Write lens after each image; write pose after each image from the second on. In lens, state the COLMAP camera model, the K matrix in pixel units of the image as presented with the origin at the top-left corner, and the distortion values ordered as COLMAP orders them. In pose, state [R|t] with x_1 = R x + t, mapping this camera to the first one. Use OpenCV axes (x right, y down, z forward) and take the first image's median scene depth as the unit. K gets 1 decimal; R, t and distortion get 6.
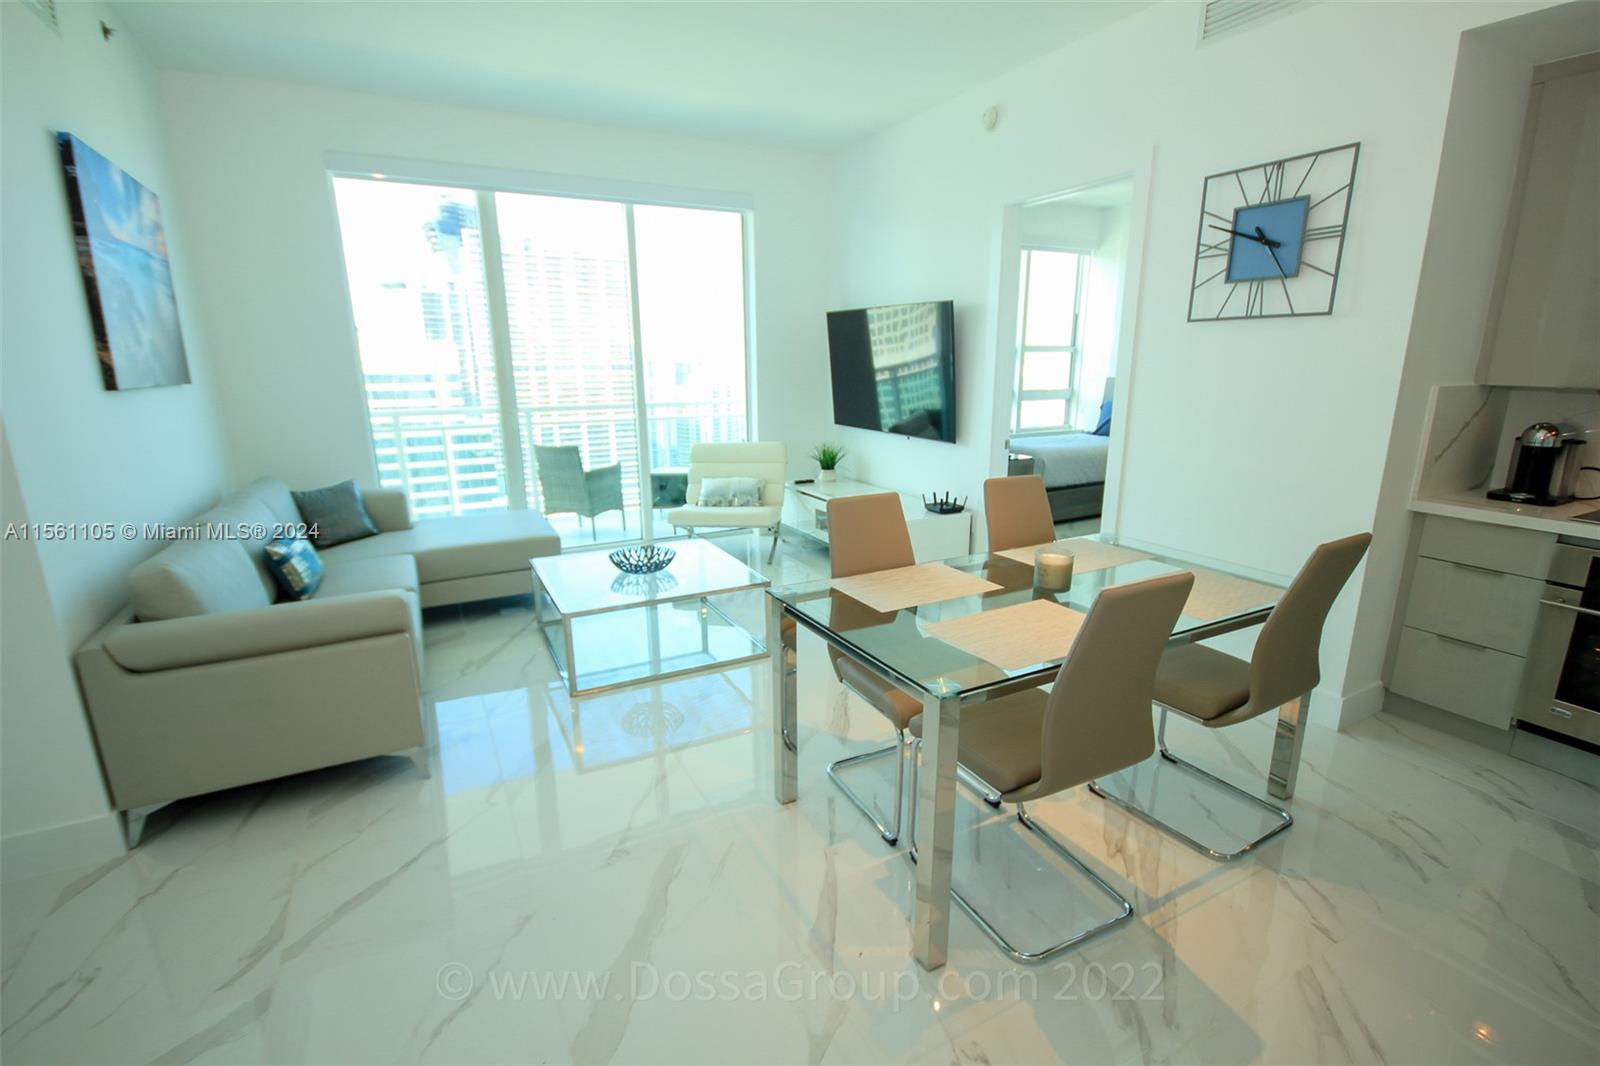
lens RADIAL K [[738.4, 0, 804.3], [0, 738.4, 547.5], [0, 0, 1]] dist [0.014078, -0.013565]
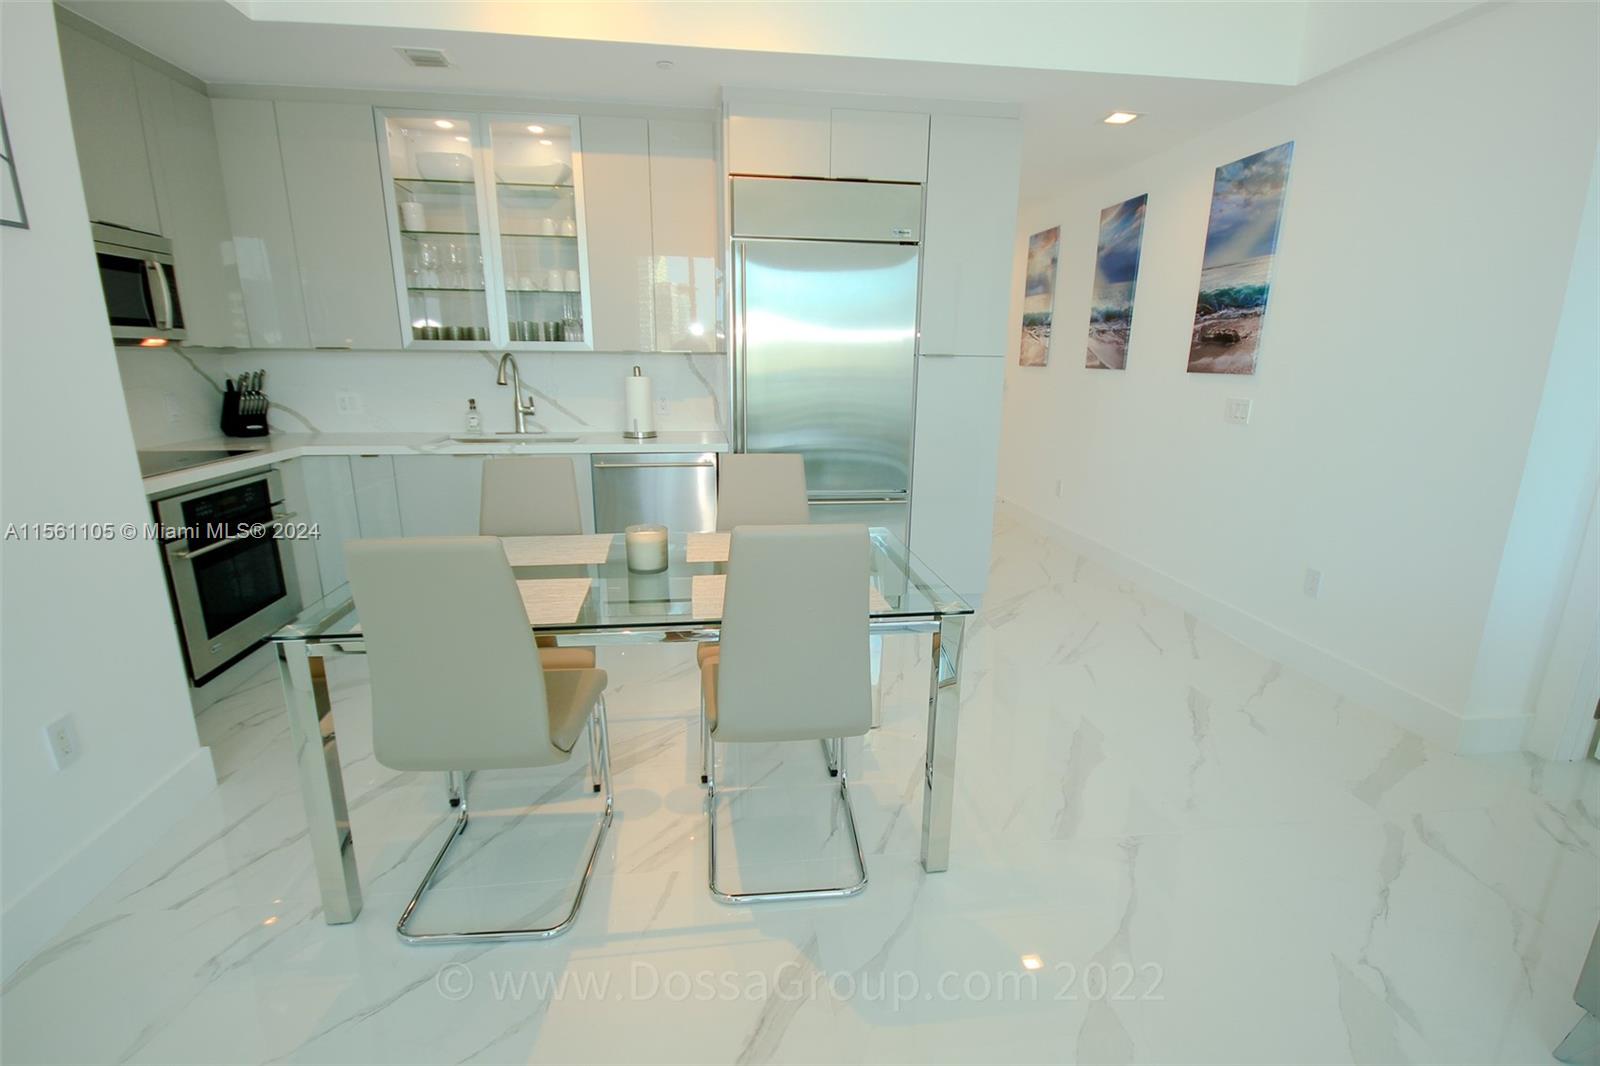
lens RADIAL K [[737.4, 0, 804.8], [0, 737.4, 548.6], [0, 0, 1]] dist [0.016481, -0.016387]
pose [[-0.936417, -0.093743, 0.338136, -0.109726], [0.082562, 0.877733, 0.471982, -0.287871], [-0.341038, 0.469890, -0.814185, 1.278004]]
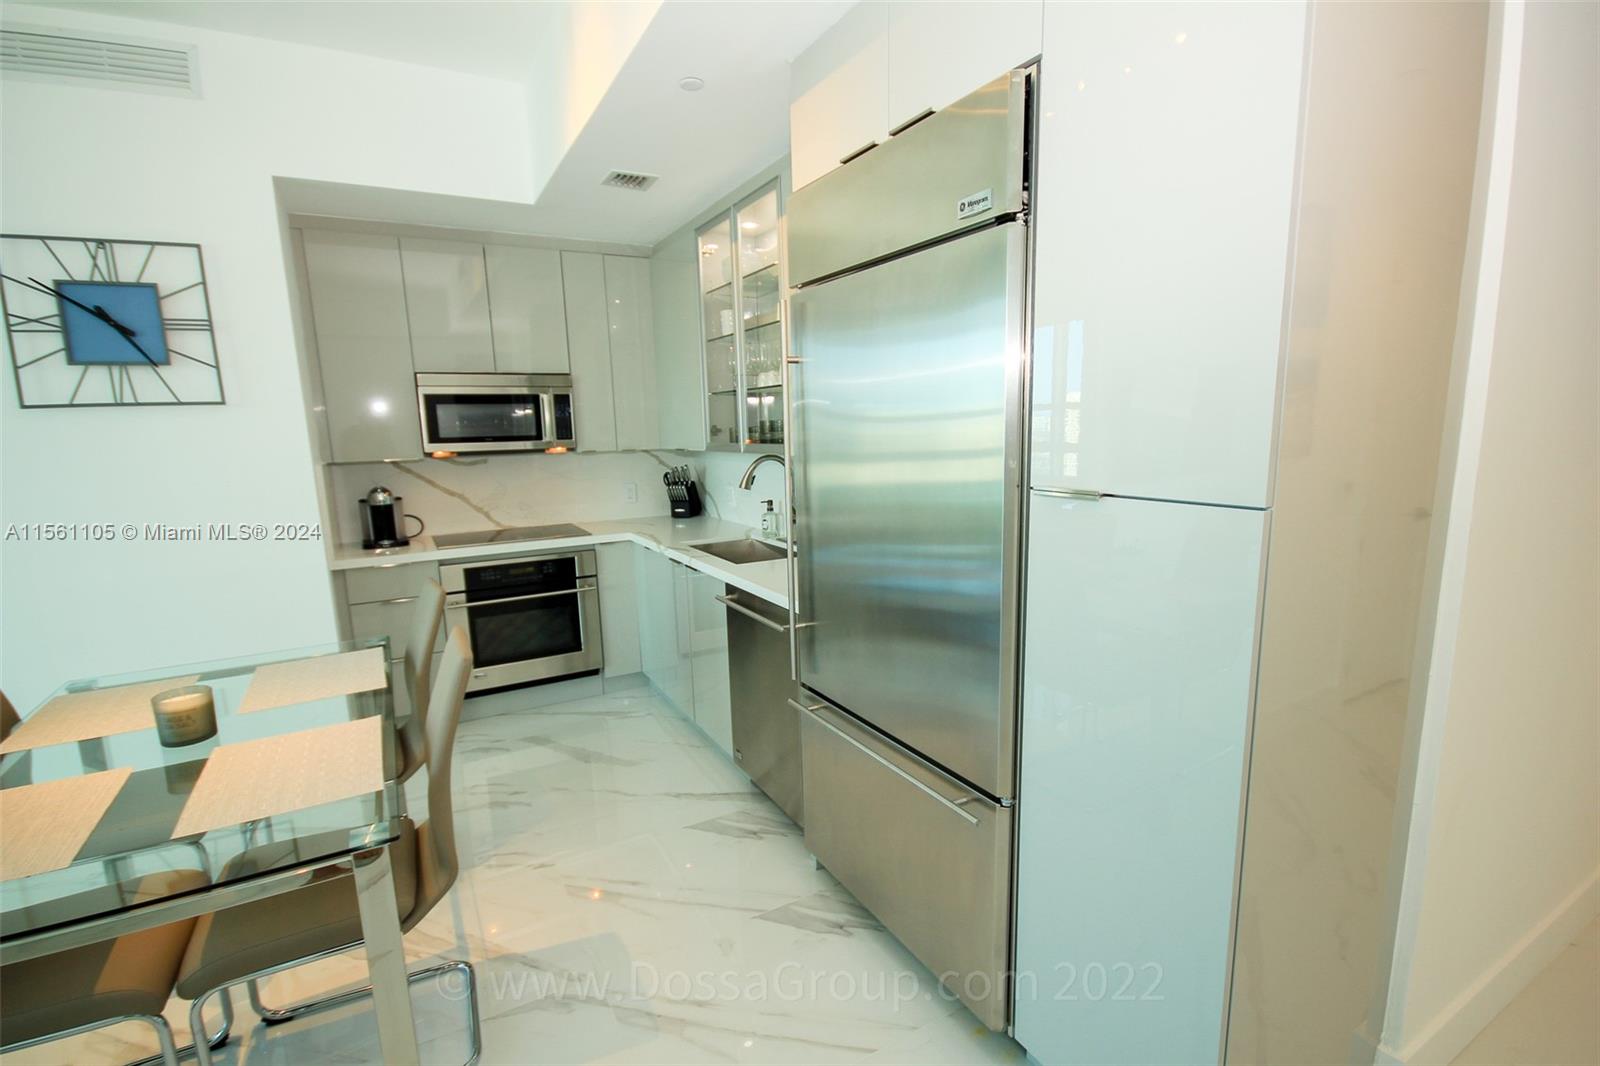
lens RADIAL K [[736.4, 0, 804.1], [0, 736.4, 548.9], [0, 0, 1]] dist [0.015981, -0.017388]
pose [[-0.019275, -0.165863, 0.985960, -0.320114], [0.277307, 0.946567, 0.164657, -0.063733], [-0.960588, 0.276587, 0.027750, 0.232511]]
